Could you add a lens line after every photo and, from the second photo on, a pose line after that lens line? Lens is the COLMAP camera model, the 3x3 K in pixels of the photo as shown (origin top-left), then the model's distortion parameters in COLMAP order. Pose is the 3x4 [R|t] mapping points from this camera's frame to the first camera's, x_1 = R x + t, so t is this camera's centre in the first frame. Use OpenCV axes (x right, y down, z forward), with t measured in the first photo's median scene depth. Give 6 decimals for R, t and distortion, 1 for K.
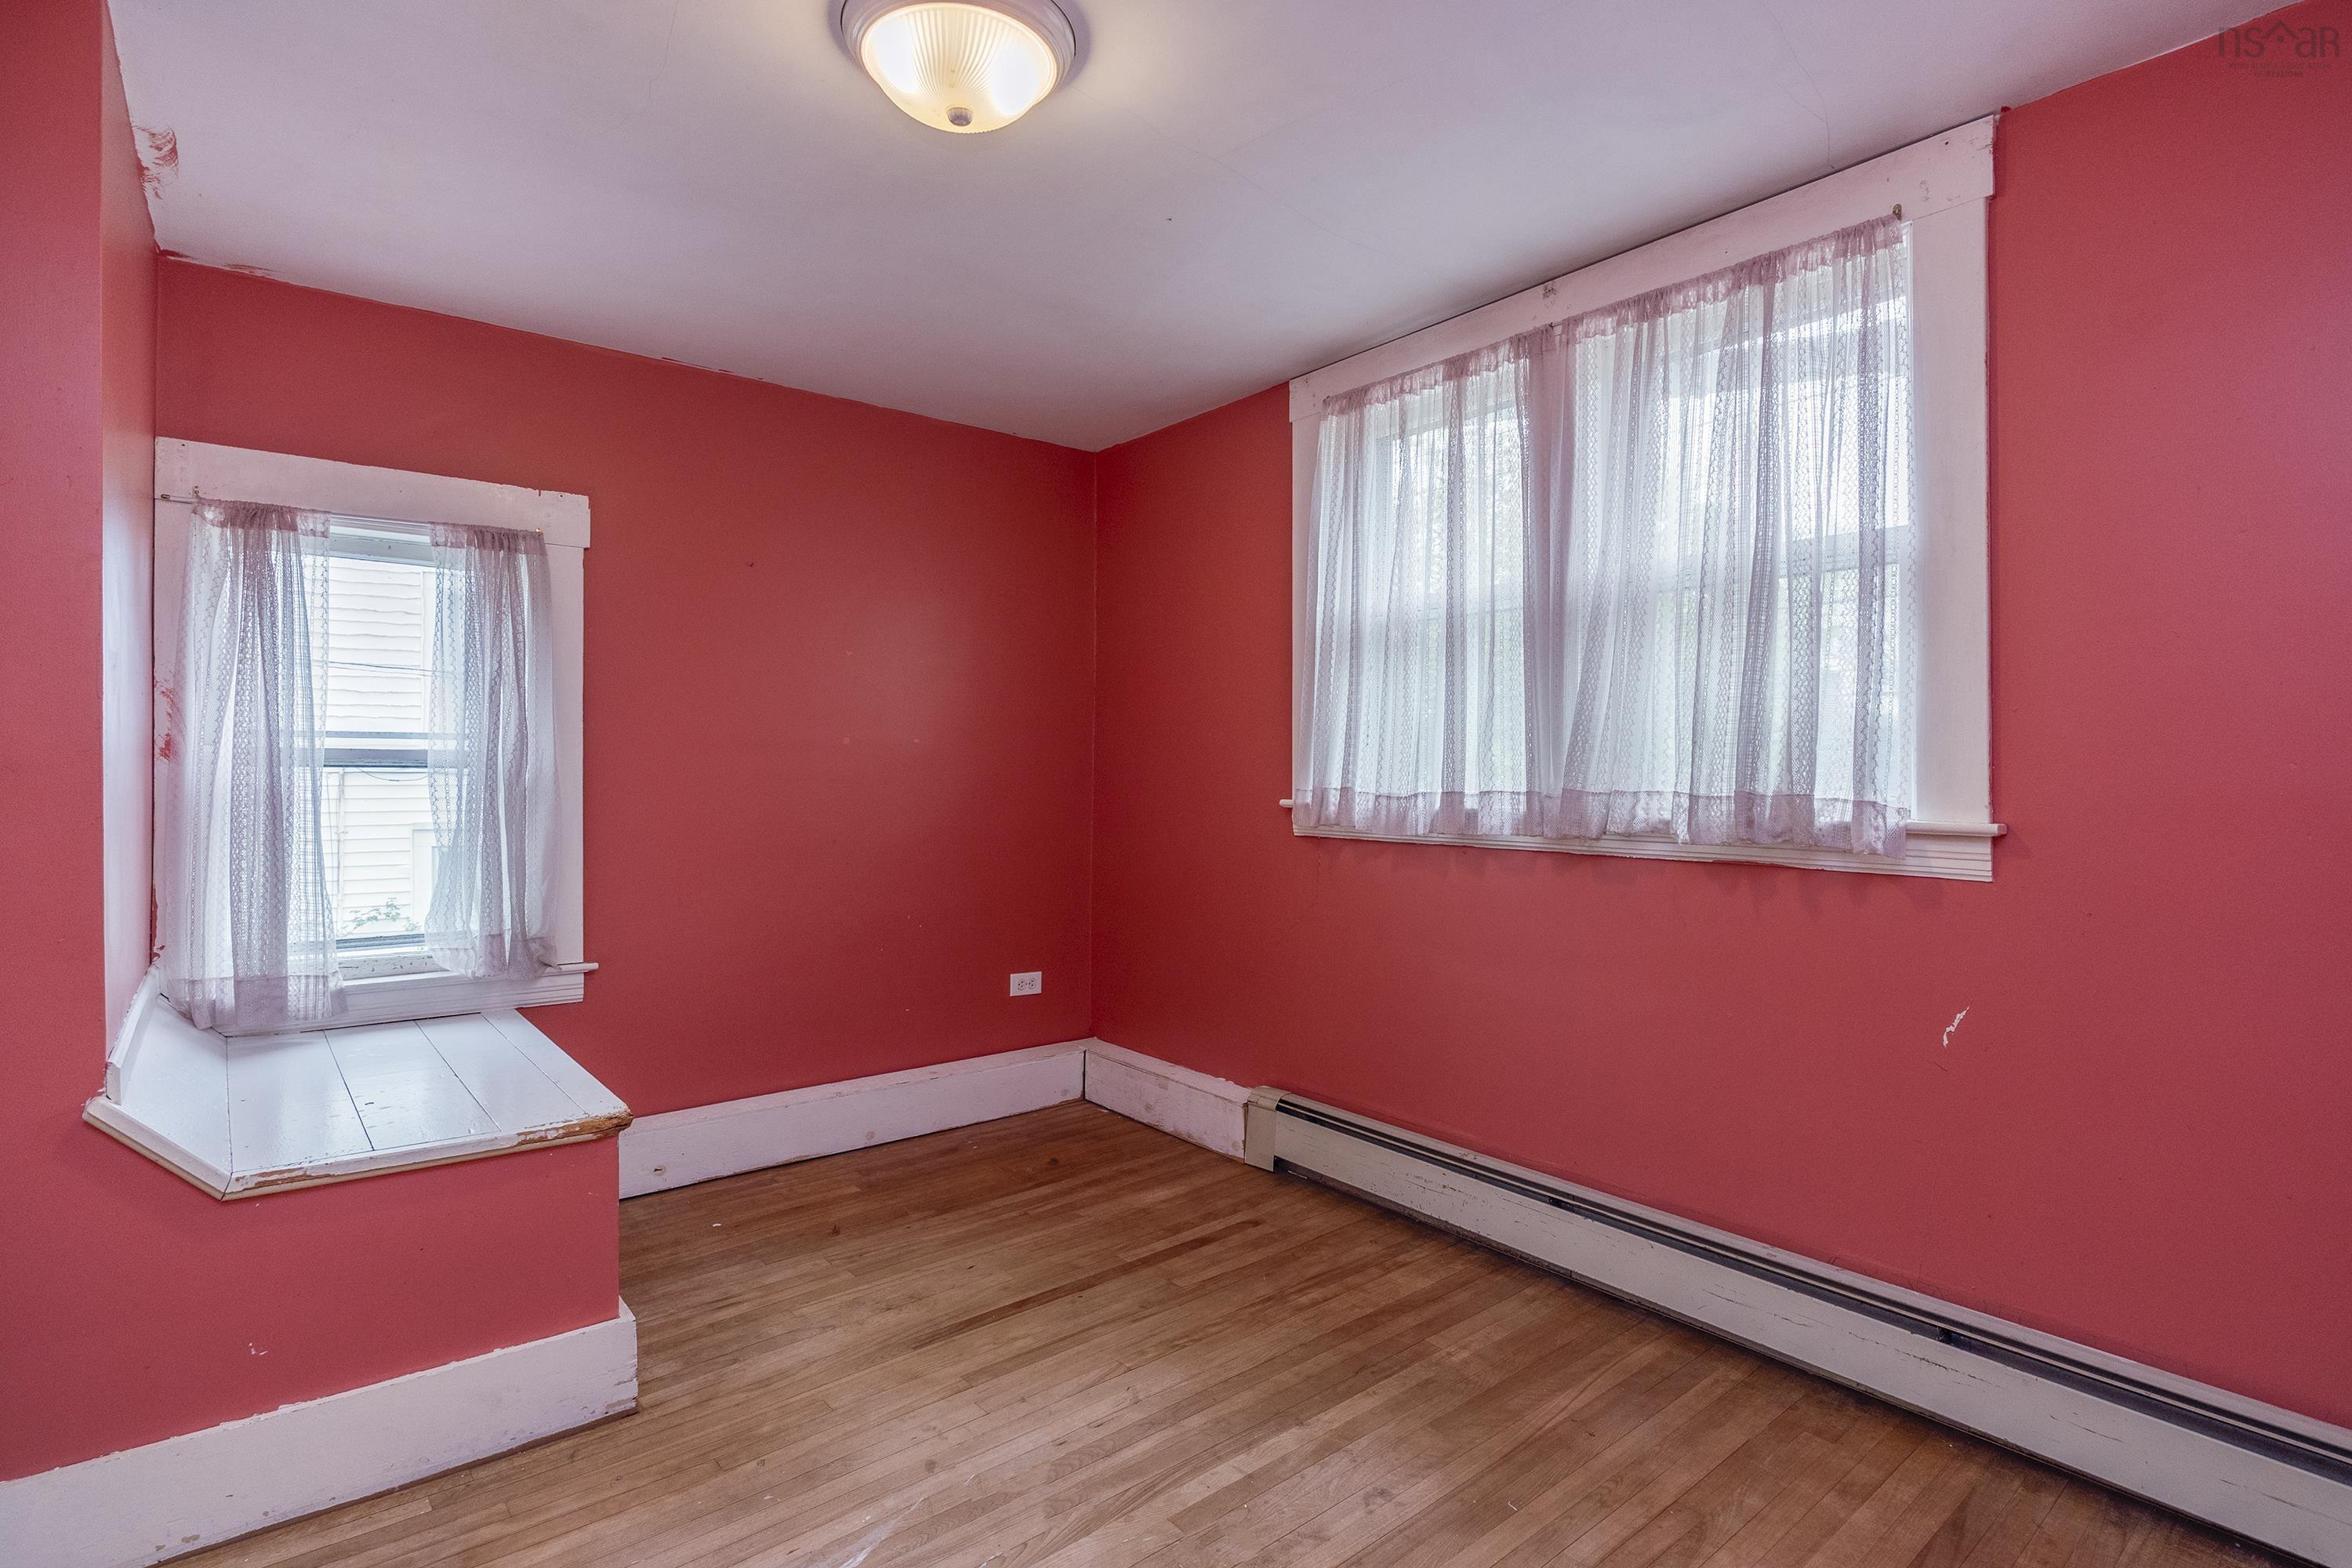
lens RADIAL K [[1164.5, 0, 1167.1], [0, 1164.5, 784.4], [0, 0, 1]] dist [-0.004643, 0.001653]
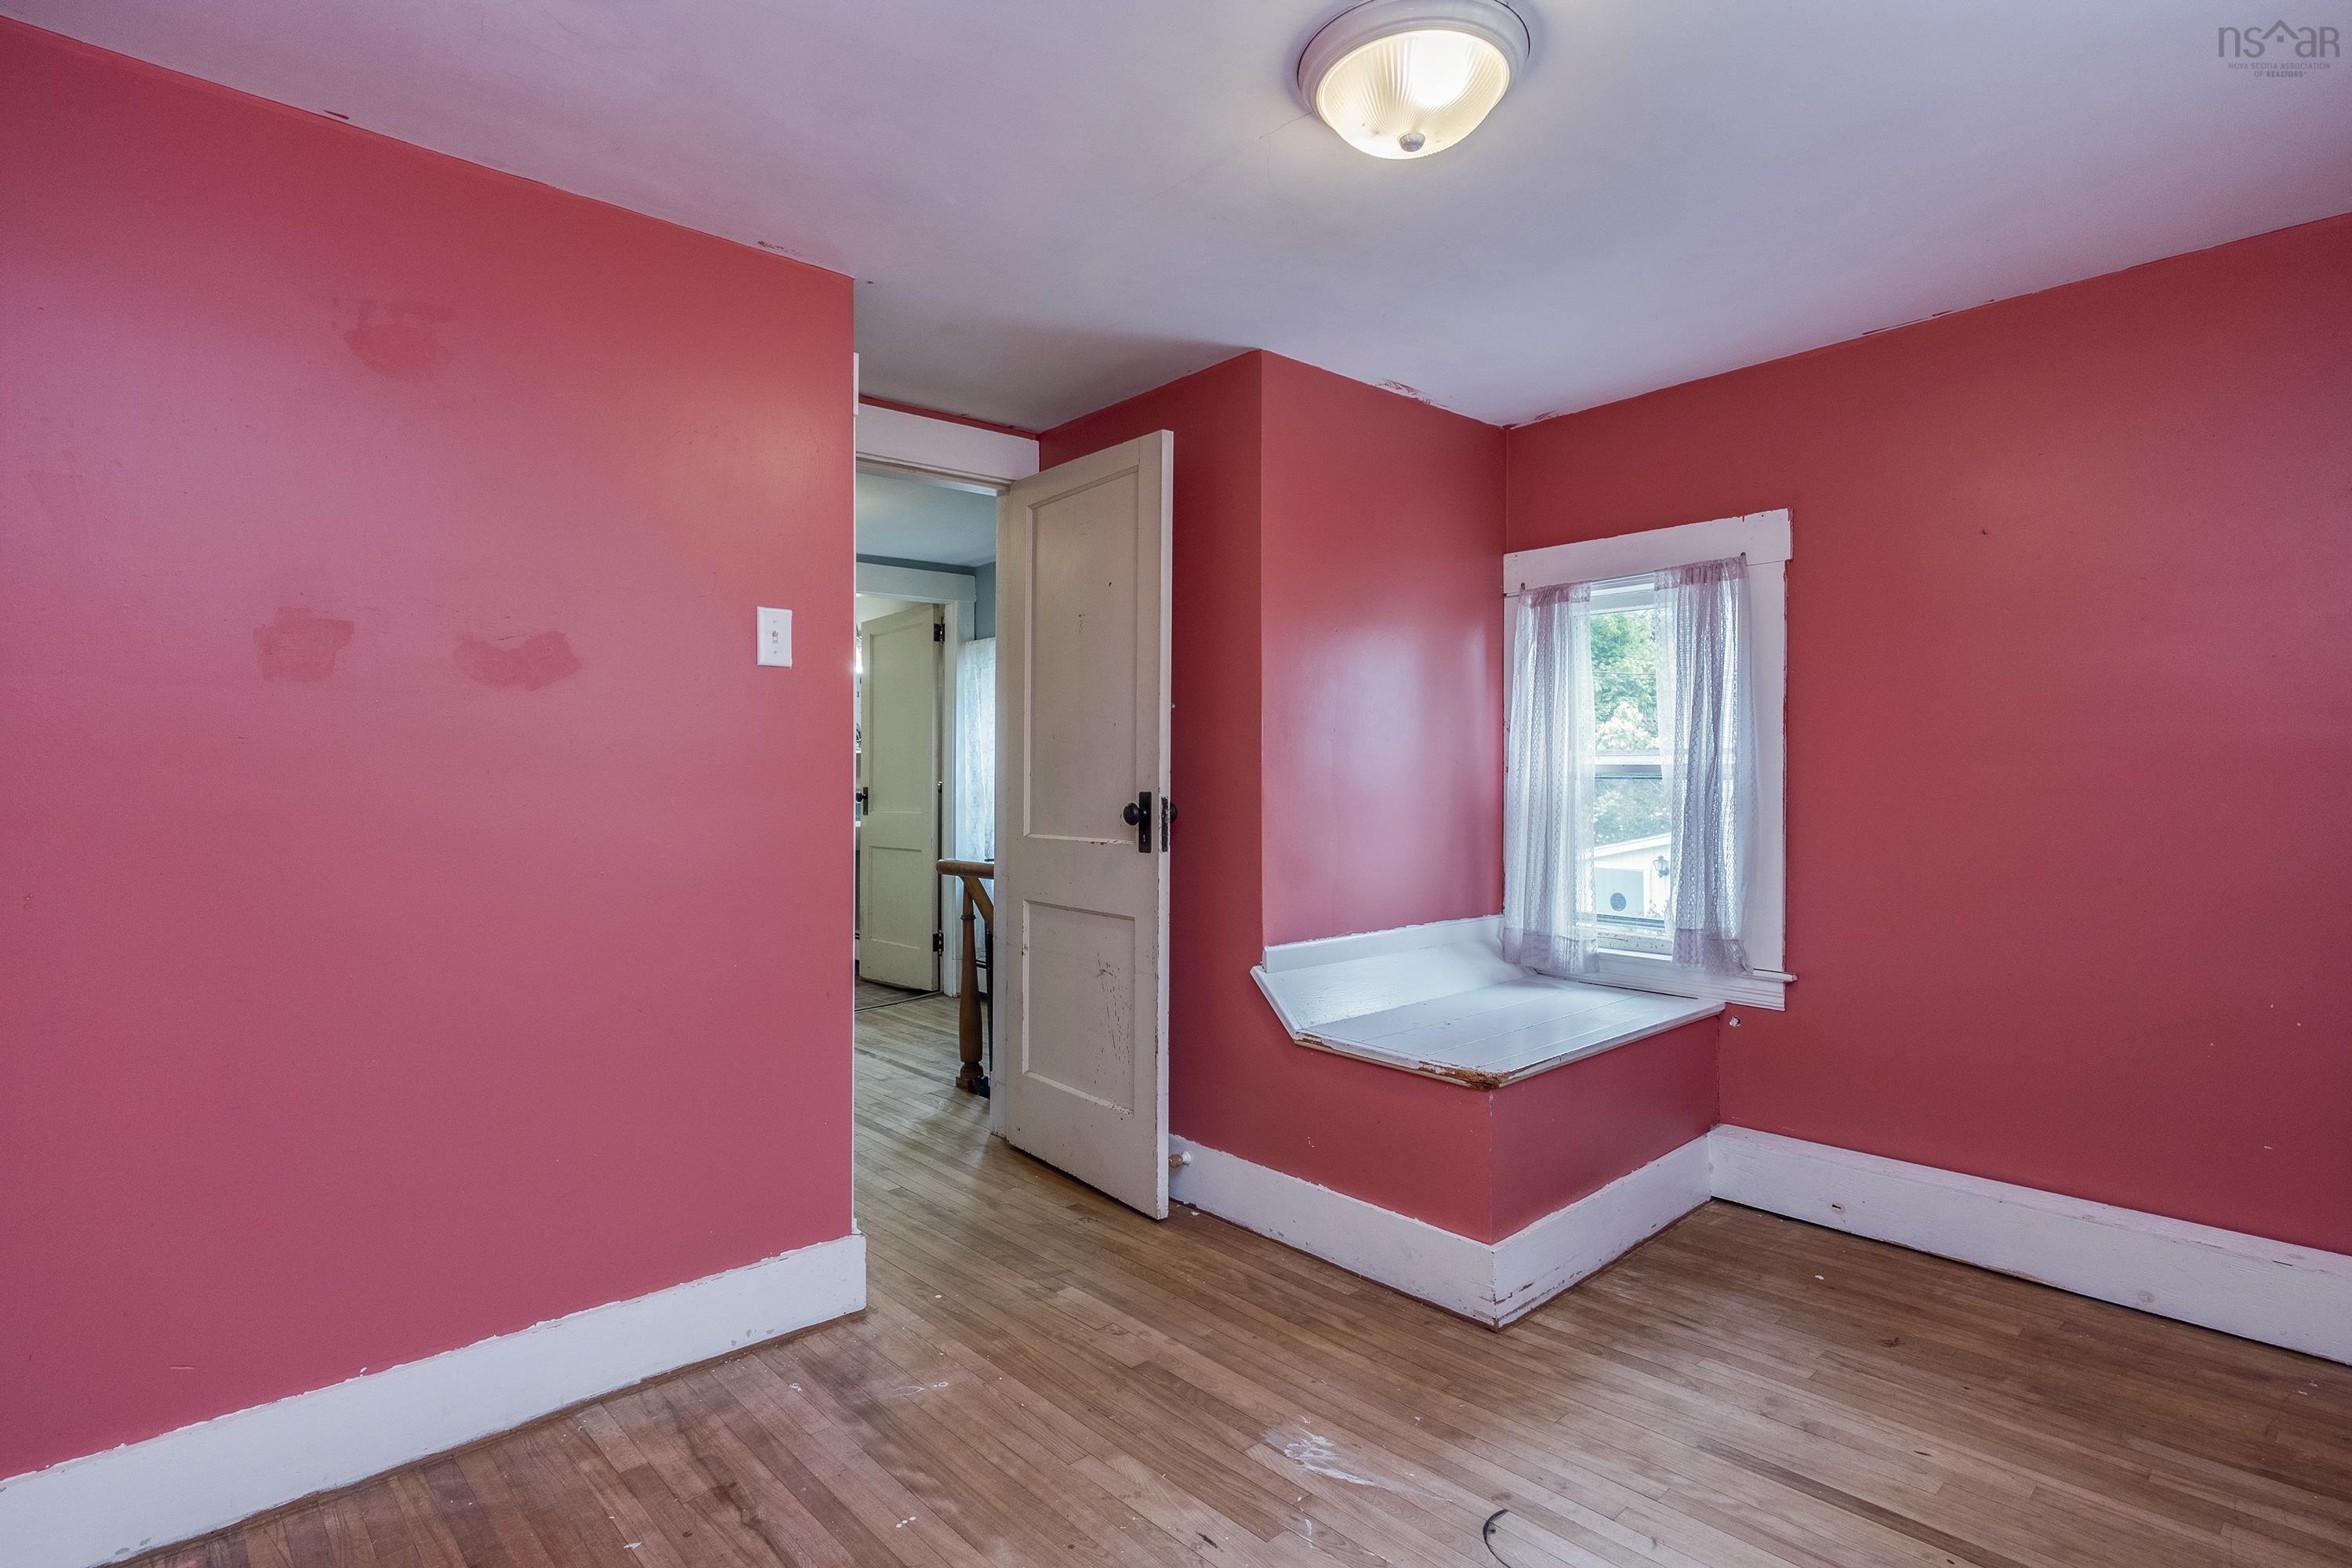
lens RADIAL K [[1164.5, 0, 1167.1], [0, 1164.5, 784.4], [0, 0, 1]] dist [-0.004643, 0.001653]
pose [[0.043369, 0.006811, -0.999036, 0.512191], [-0.006312, 0.999959, 0.006543, -0.013788], [0.999039, 0.006022, 0.043411, 0.448851]]
